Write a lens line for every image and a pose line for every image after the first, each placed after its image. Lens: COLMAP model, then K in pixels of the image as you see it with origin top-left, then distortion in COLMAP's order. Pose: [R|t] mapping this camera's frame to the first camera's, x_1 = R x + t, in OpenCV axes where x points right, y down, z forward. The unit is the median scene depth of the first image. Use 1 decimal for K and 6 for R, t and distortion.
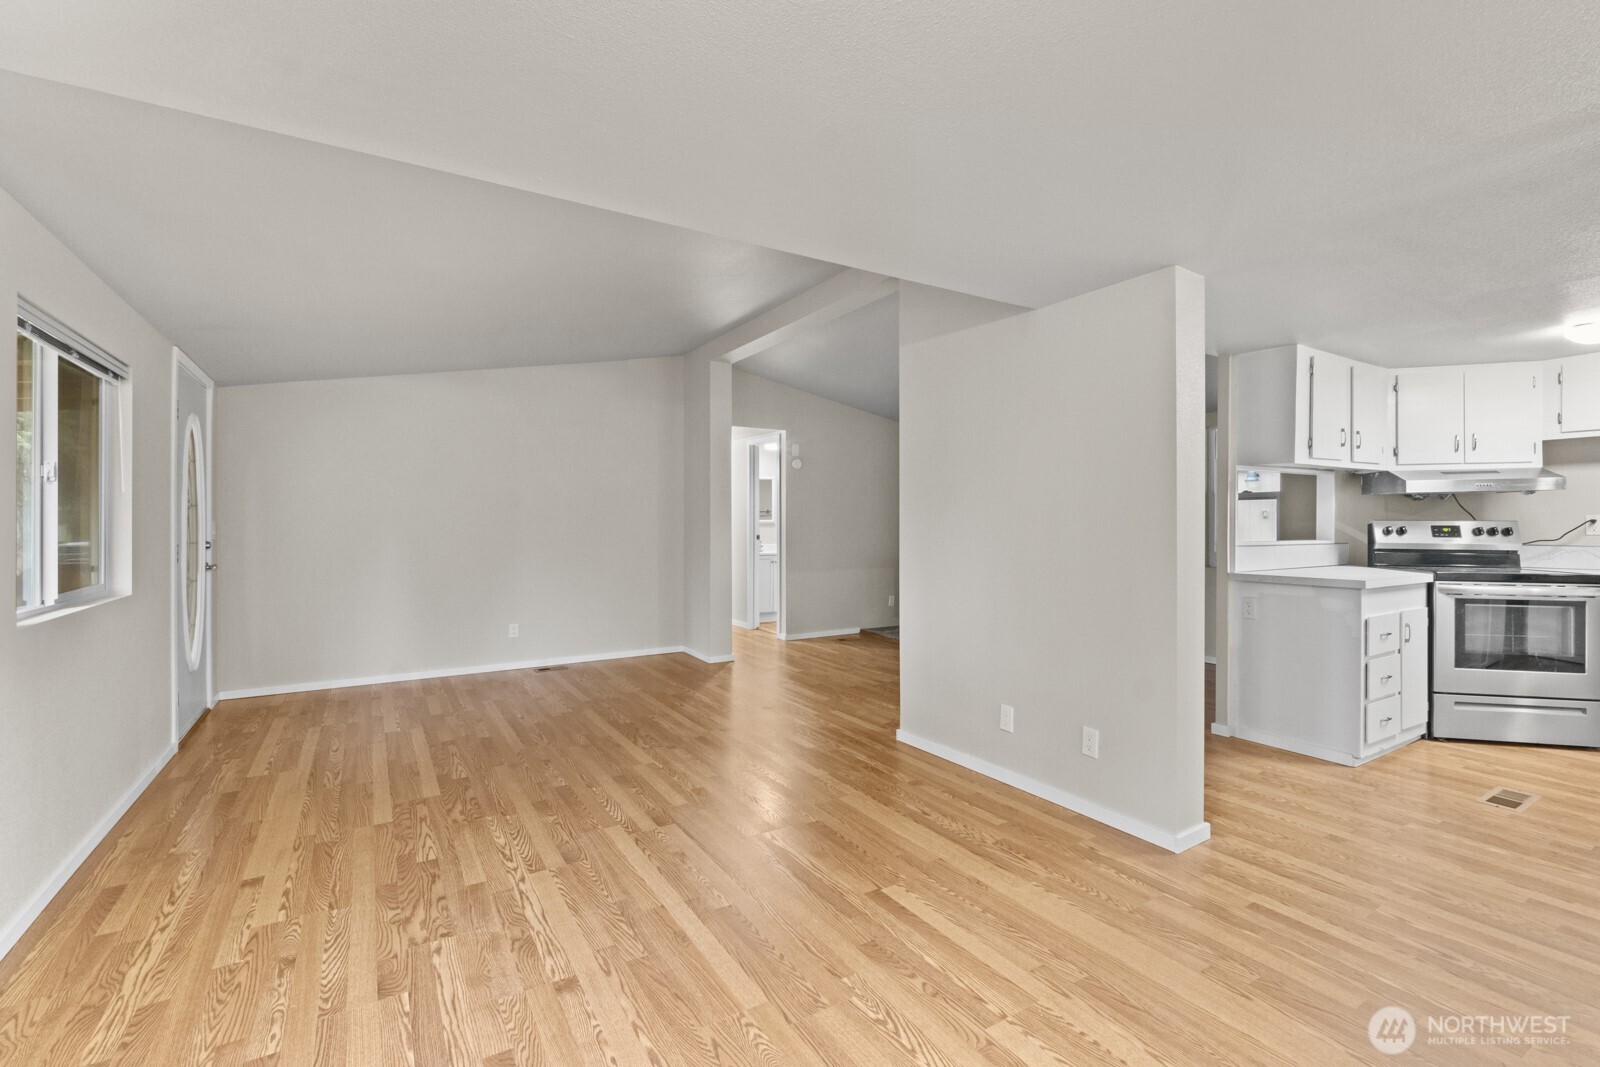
lens RADIAL K [[702.0, 0, 806.1], [0, 702.0, 521.5], [0, 0, 1]] dist [0.004179, 0.000461]
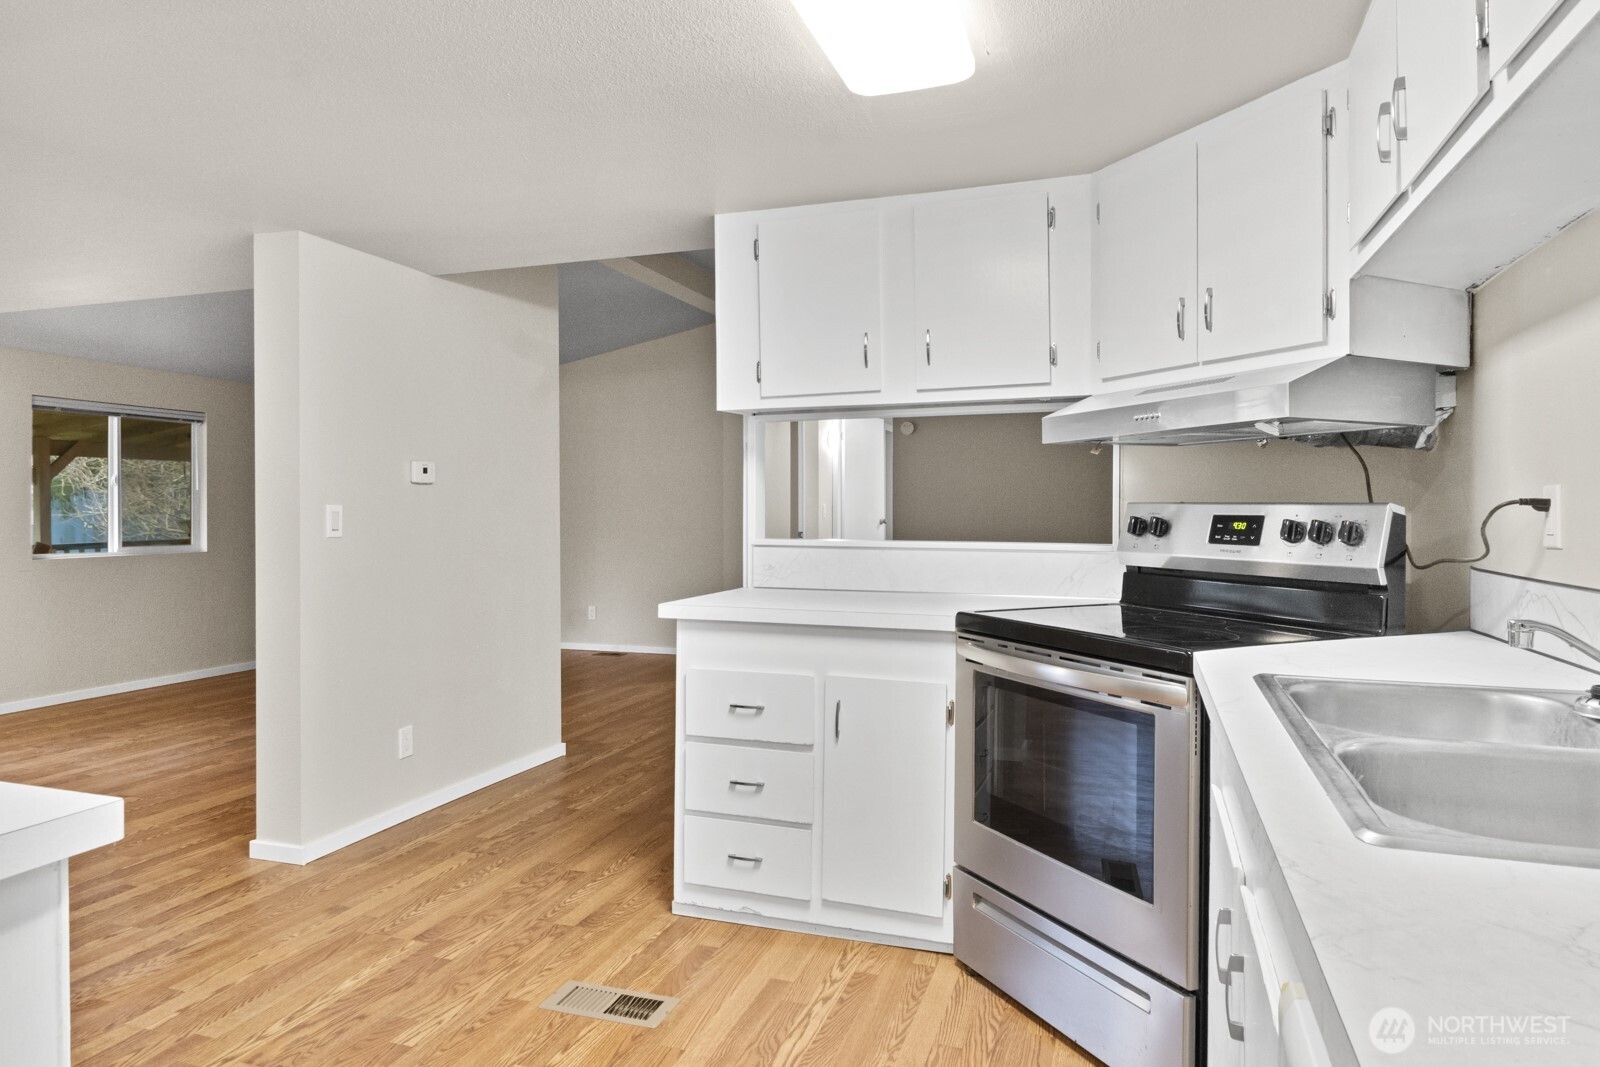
lens RADIAL K [[971.7, 0, 798.1], [0, 971.7, 514.8], [0, 0, 1]] dist [-0.001487, -0.000656]
pose [[0.627766, 0.006204, -0.778377, 1.272298], [0.003194, 0.999939, 0.010545, -0.001615], [0.778396, -0.009106, 0.627708, 0.479798]]
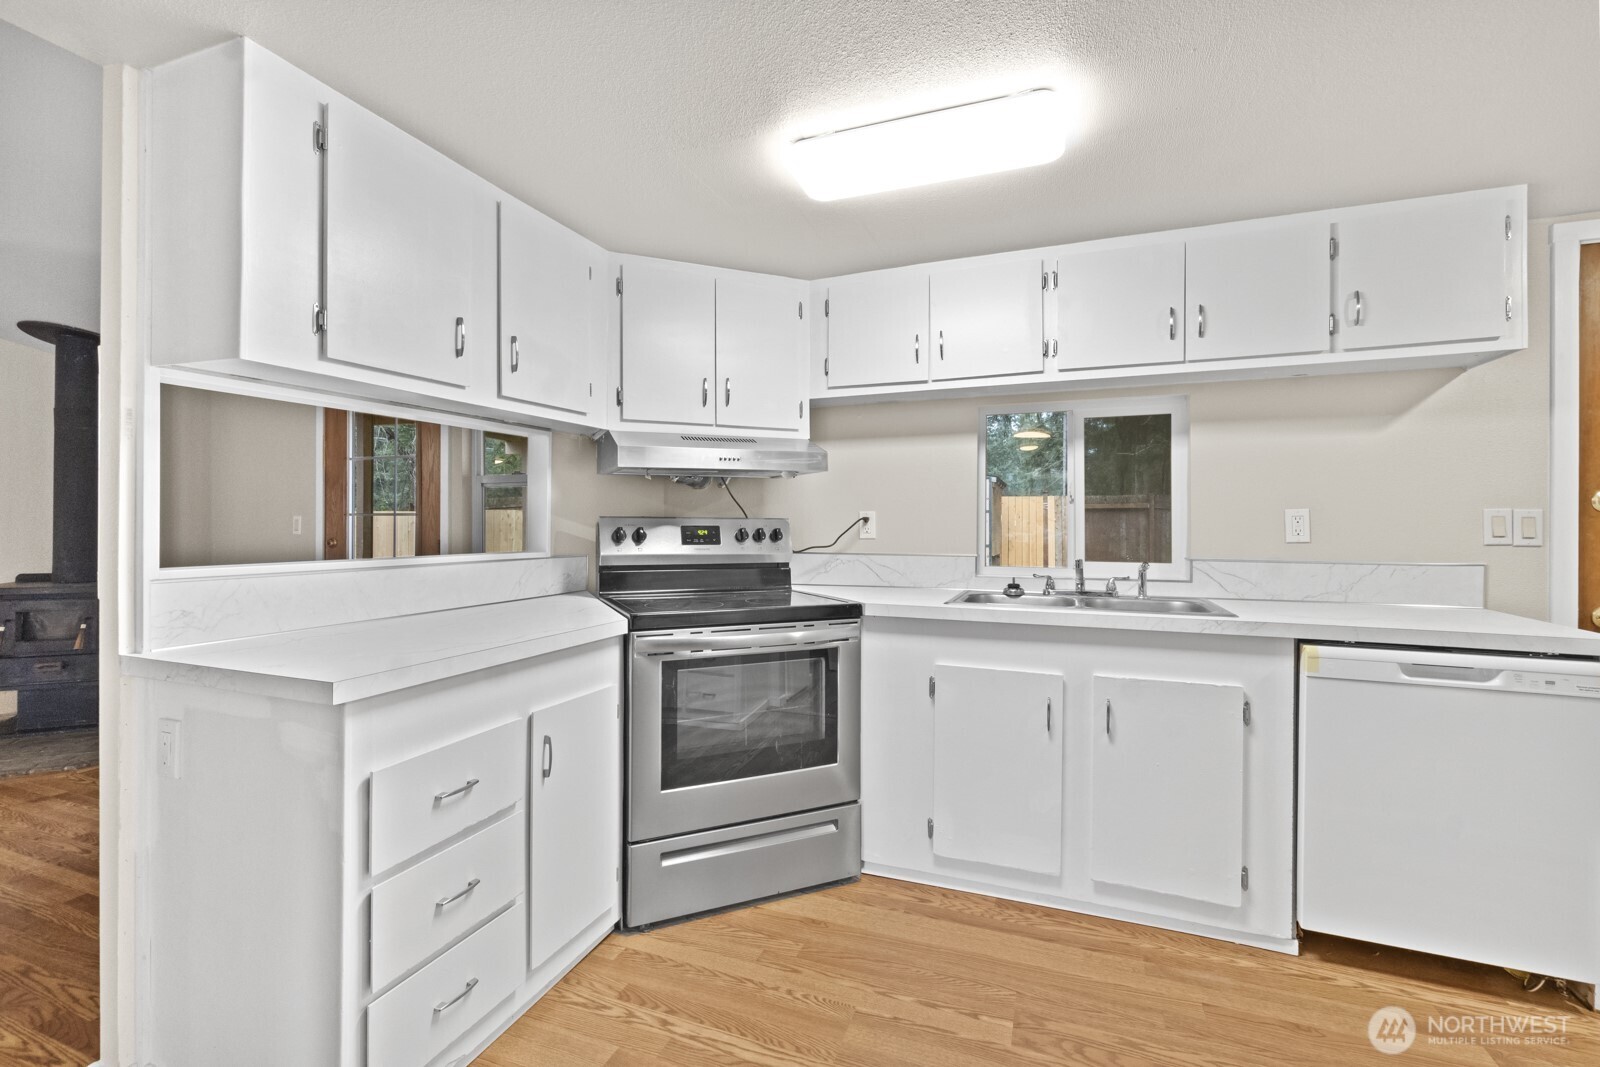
lens RADIAL K [[698.1, 0, 795.3], [0, 698.1, 522.4], [0, 0, 1]] dist [-0.001584, -0.000230]
pose [[0.800312, 0.001178, 0.599583, 0.645130], [-0.002261, 0.999997, 0.001052, 0.001926], [-0.599580, -0.002198, 0.800312, 0.484606]]
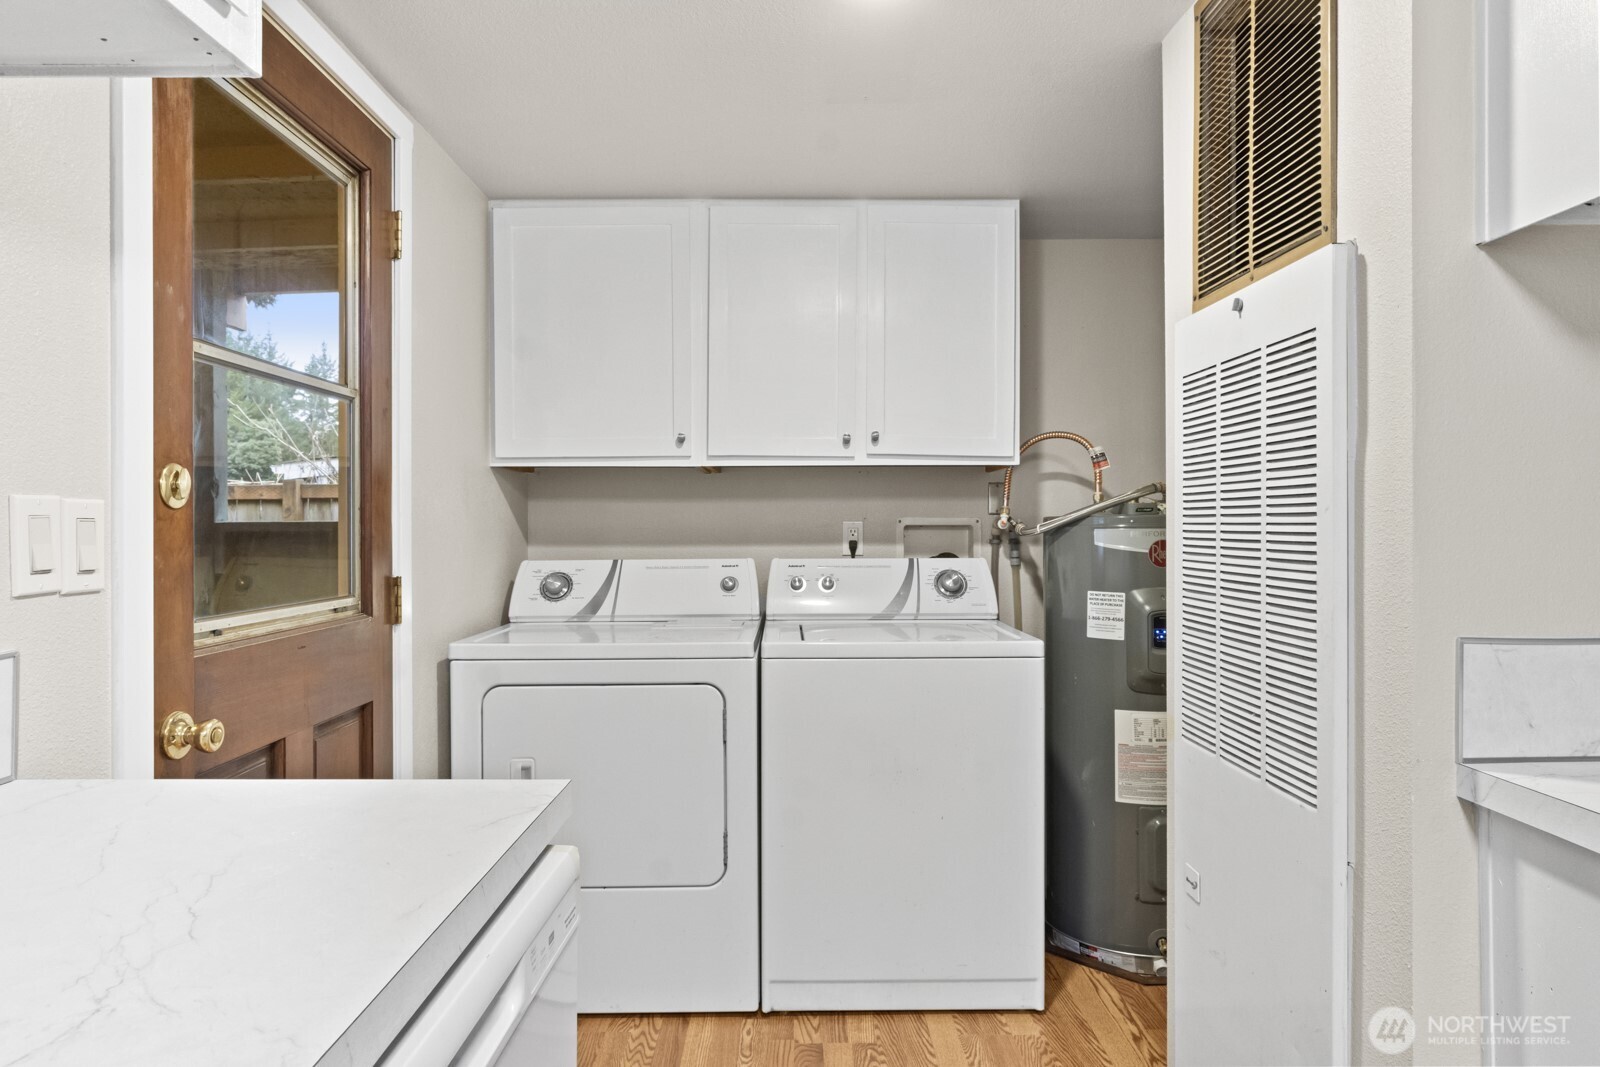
lens RADIAL K [[971.7, 0, 798.1], [0, 971.7, 514.8], [0, 0, 1]] dist [-0.001487, -0.000656]
pose [[-0.855333, 0.006313, 0.518040, 1.094747], [0.002073, 0.999959, -0.008763, -0.001022], [-0.518074, -0.006422, -0.855311, 0.719248]]
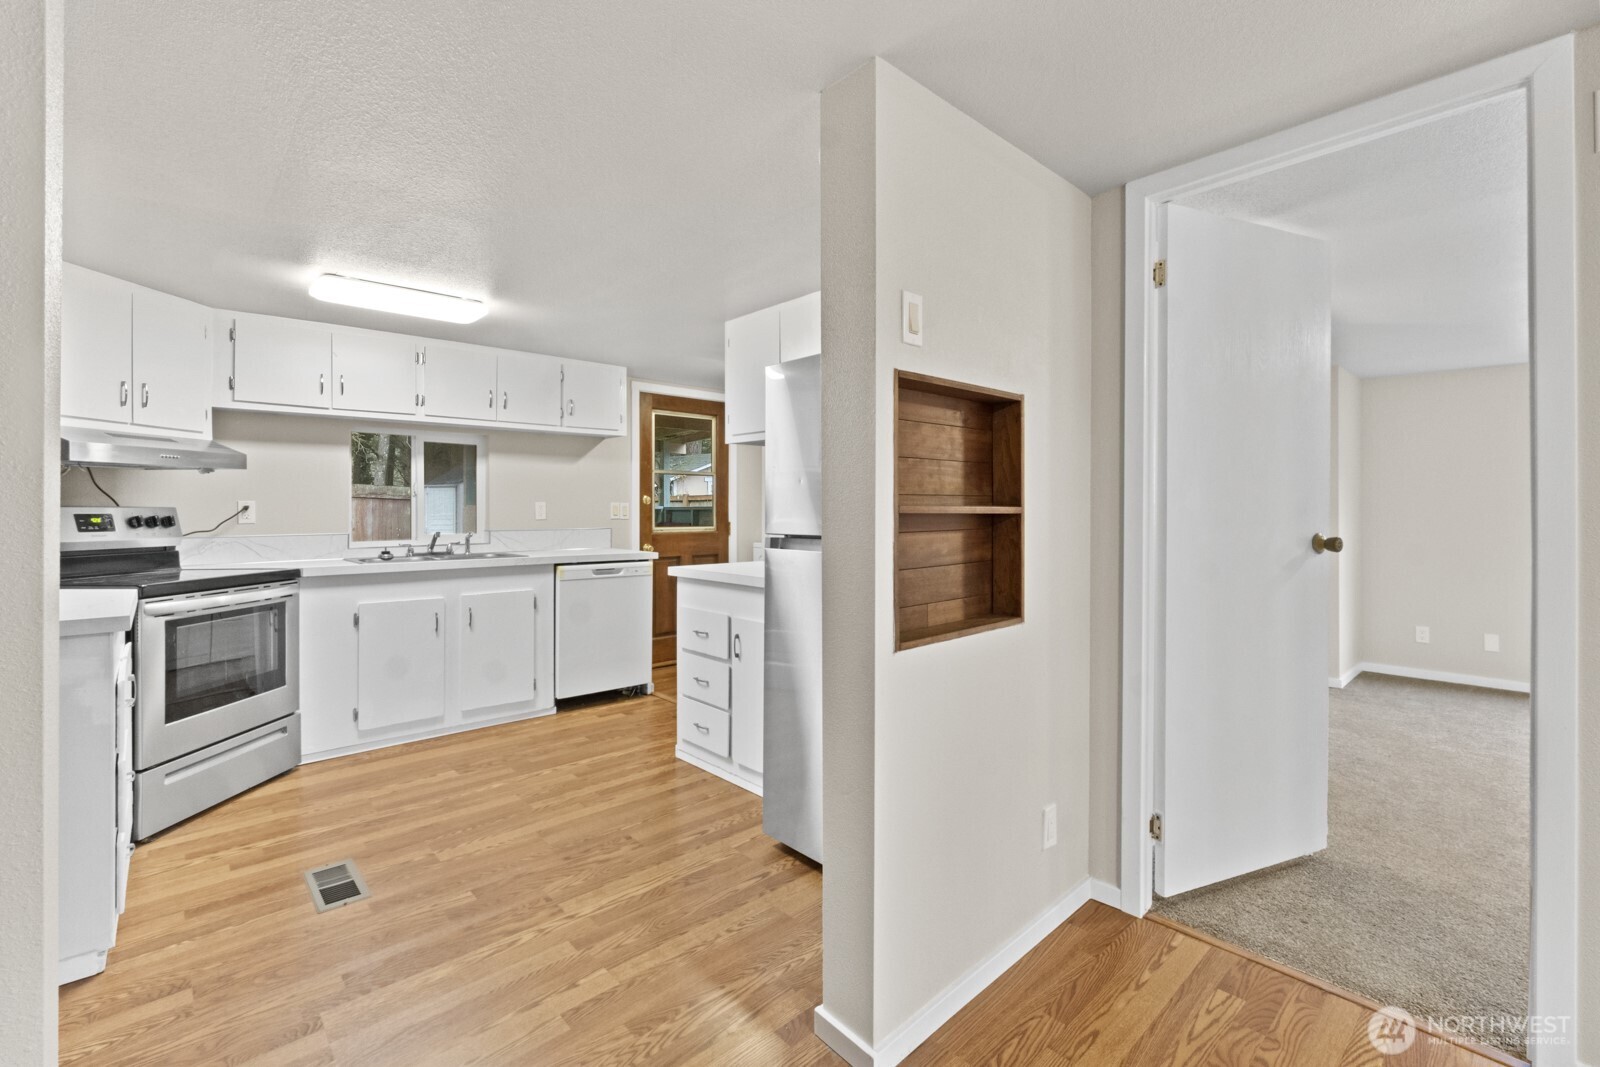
lens RADIAL K [[704.5, 0, 797.3], [0, 704.5, 505.0], [0, 0, 1]] dist [-0.000774, 0.000023]
pose [[-0.176762, 0.007089, 0.984228, 0.141428], [0.002478, 0.999974, -0.006758, 0.003508], [-0.984251, 0.001245, -0.176775, 0.494964]]
